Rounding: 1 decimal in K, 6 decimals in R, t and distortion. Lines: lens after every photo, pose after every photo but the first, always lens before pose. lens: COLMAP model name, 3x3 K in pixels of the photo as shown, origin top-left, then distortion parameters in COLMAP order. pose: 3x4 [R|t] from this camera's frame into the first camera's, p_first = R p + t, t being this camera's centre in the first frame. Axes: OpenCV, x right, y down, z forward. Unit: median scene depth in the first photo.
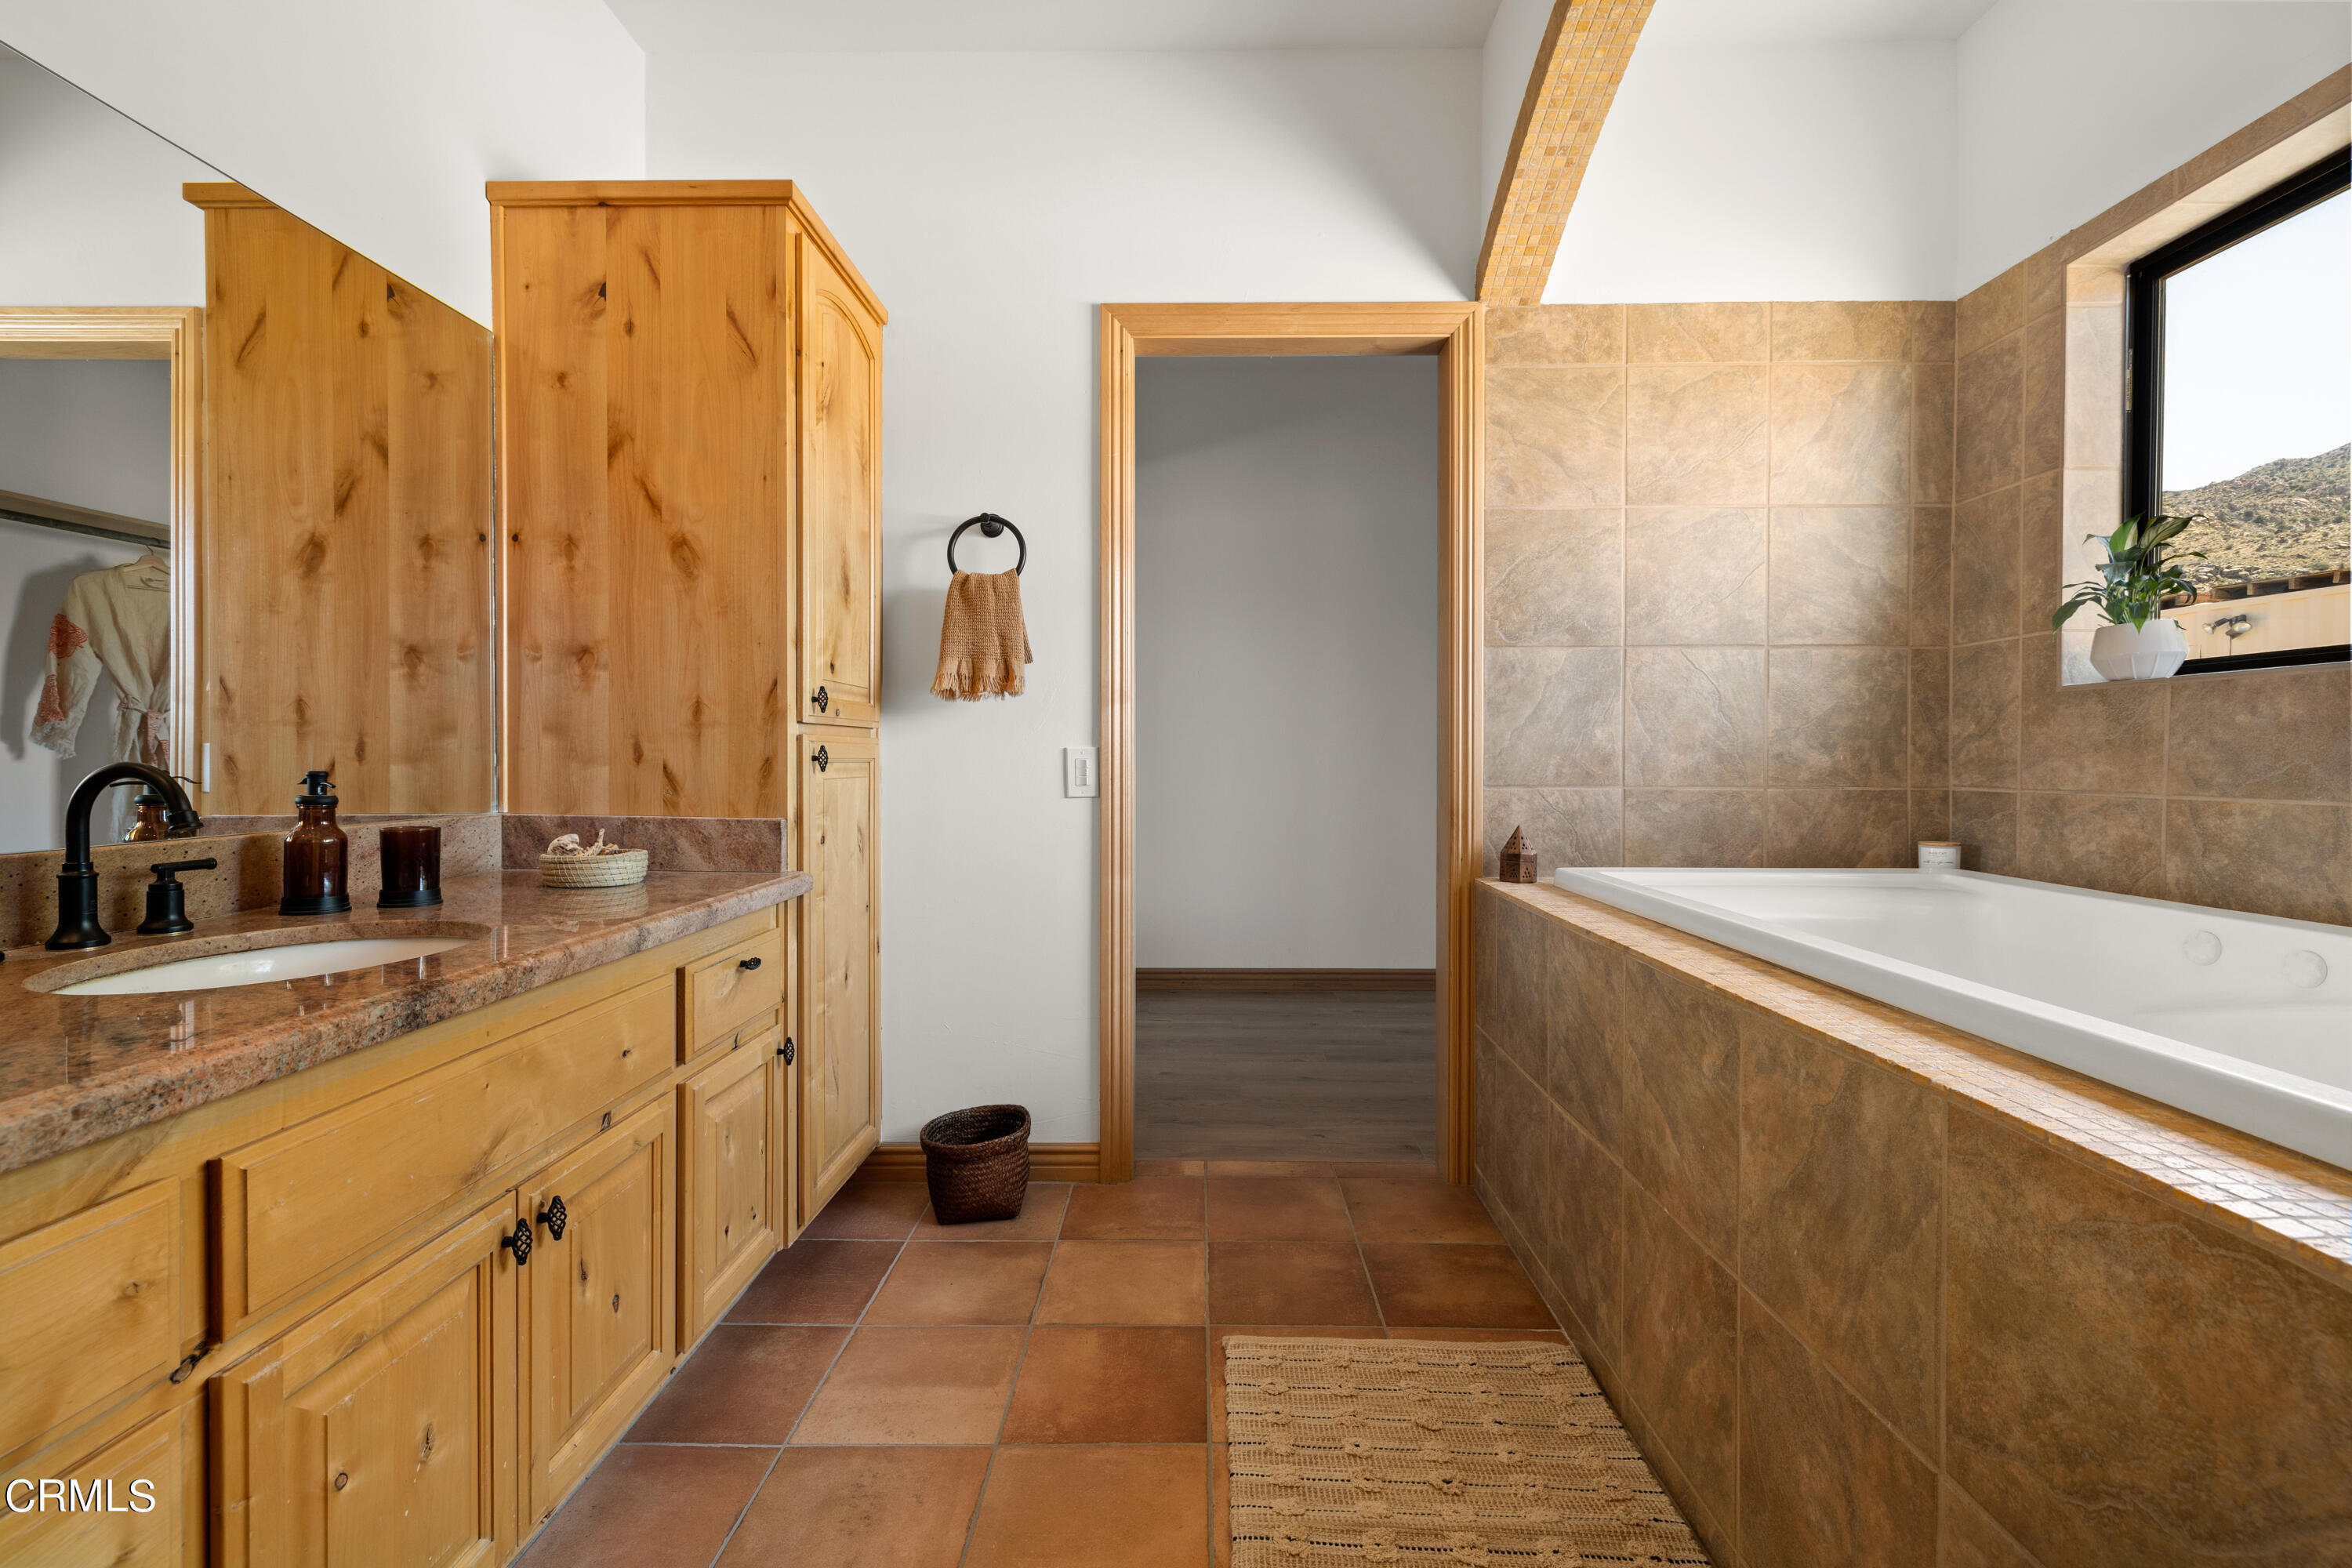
lens RADIAL K [[1021.0, 0, 1178.1], [0, 1021.0, 772.7], [0, 0, 1]] dist [0.000446, -0.000203]
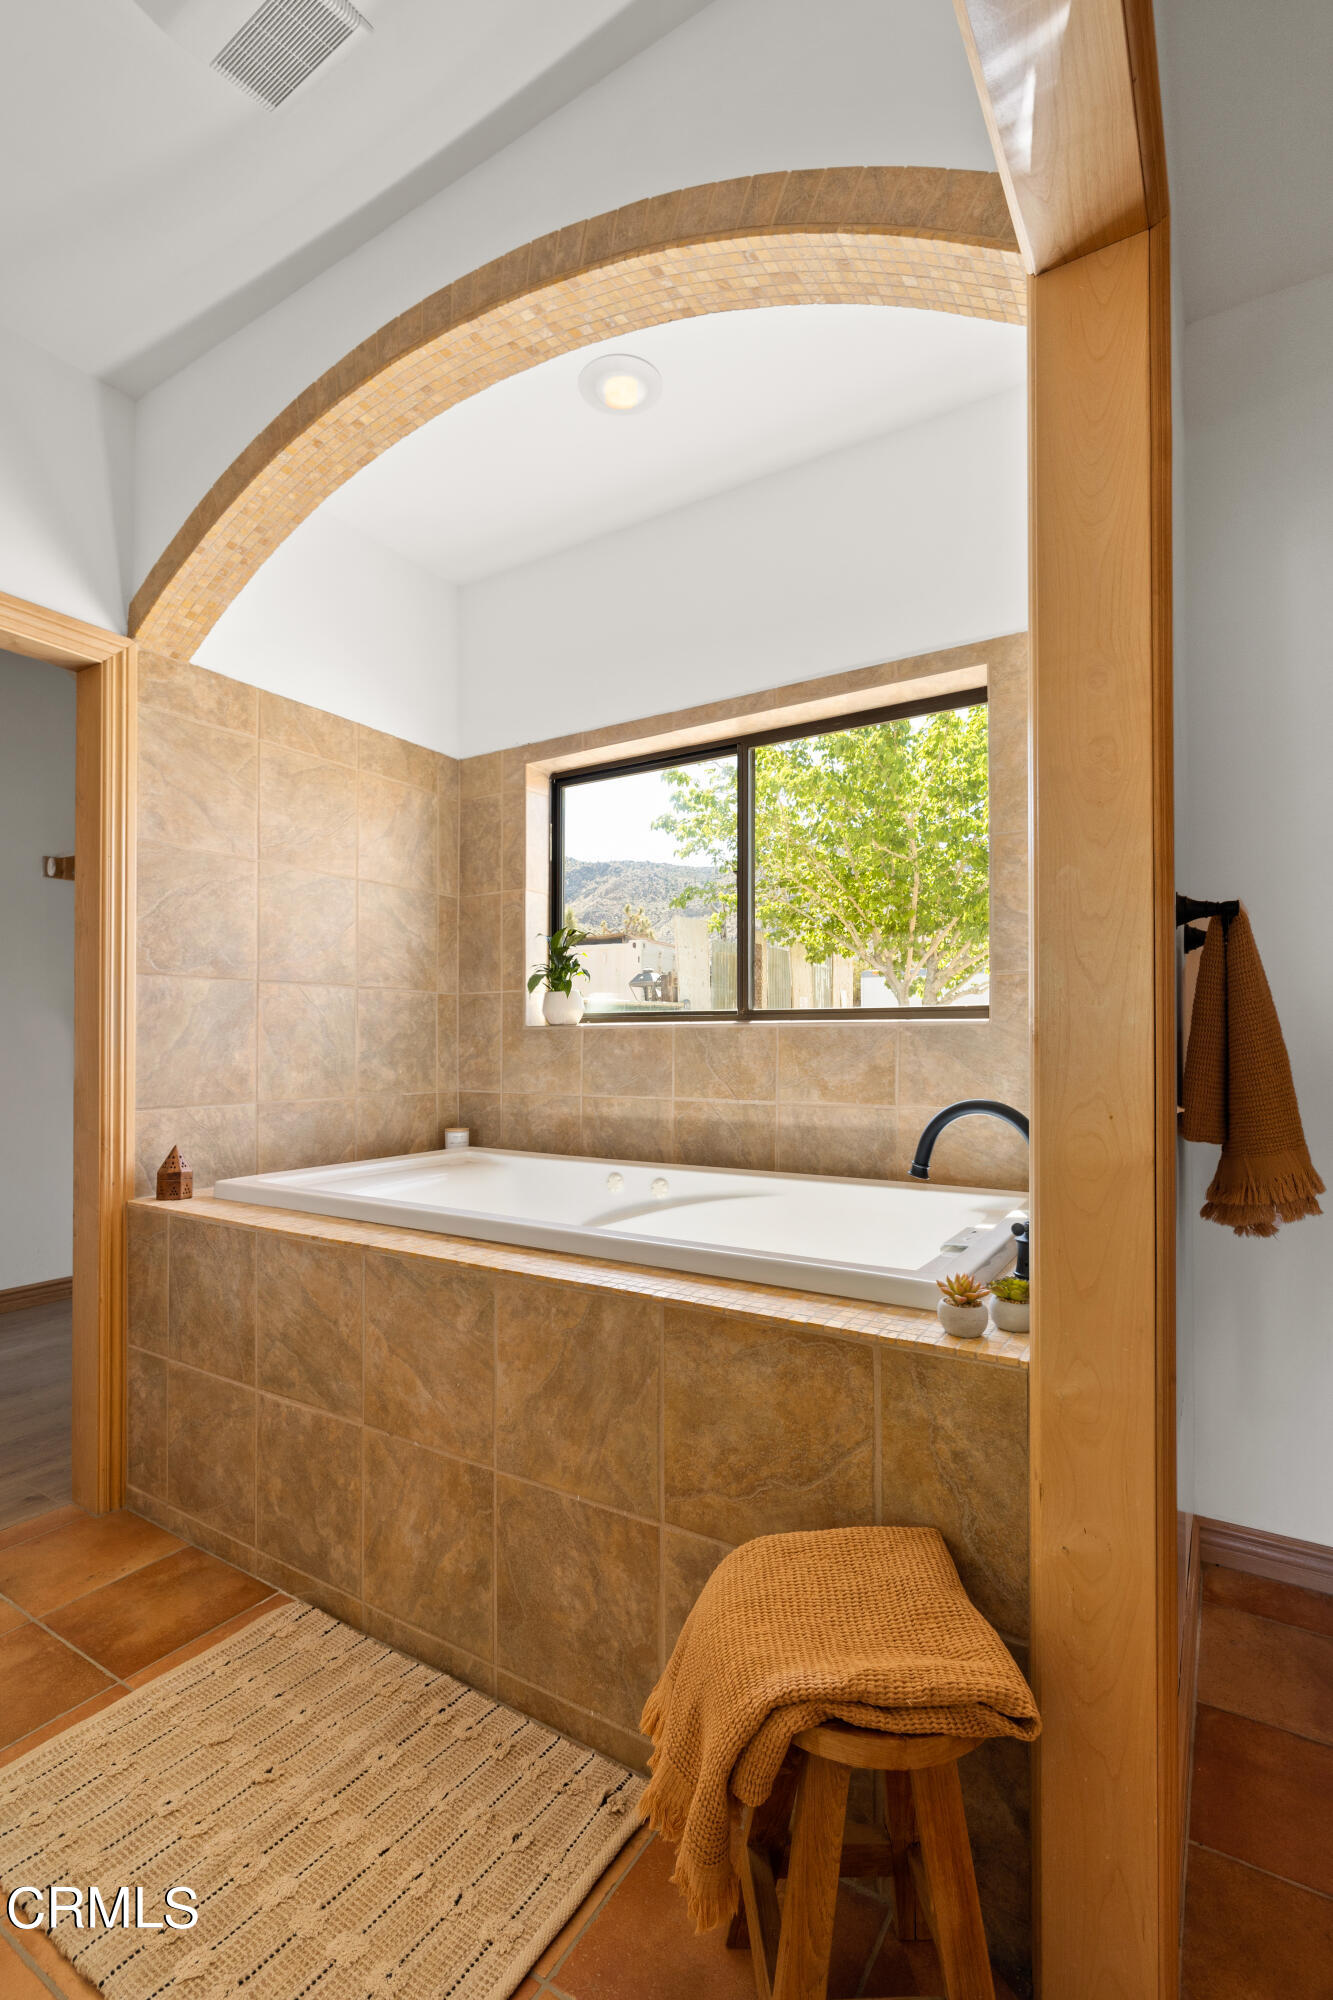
lens RADIAL K [[909.9, 0, 675.2], [0, 909.9, 1030.5], [0, 0, 1]] dist [-0.005472, 0.004095]
pose [[0.513189, 0.011796, 0.858194, -0.250508], [0.011292, 0.999726, -0.020493, -0.050052], [-0.858201, 0.020208, 0.512915, 0.080476]]
